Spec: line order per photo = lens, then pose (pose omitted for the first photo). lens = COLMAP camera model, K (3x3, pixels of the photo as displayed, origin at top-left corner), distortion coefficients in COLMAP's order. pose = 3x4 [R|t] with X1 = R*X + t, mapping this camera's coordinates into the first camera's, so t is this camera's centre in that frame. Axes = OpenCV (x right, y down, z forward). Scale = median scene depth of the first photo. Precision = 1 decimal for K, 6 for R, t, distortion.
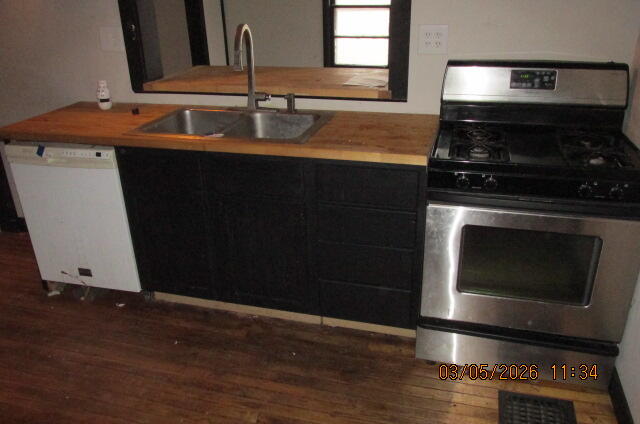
lens RADIAL K [[533.6, 0, 294.4], [0, 533.6, 211.5], [0, 0, 1]] dist [-0.046799, 0.004356]
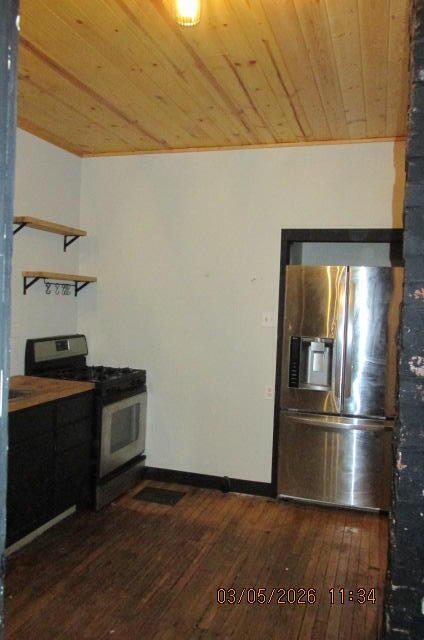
lens RADIAL K [[532.9, 0, 212.0], [0, 532.9, 320.0], [0, 0, 1]] dist [-0.011822, -0.009898]
pose [[0.007198, -0.004010, 0.999966, -1.250050], [0.374414, 0.927261, 0.001024, -0.119168], [-0.927234, 0.374394, 0.008176, 0.395489]]
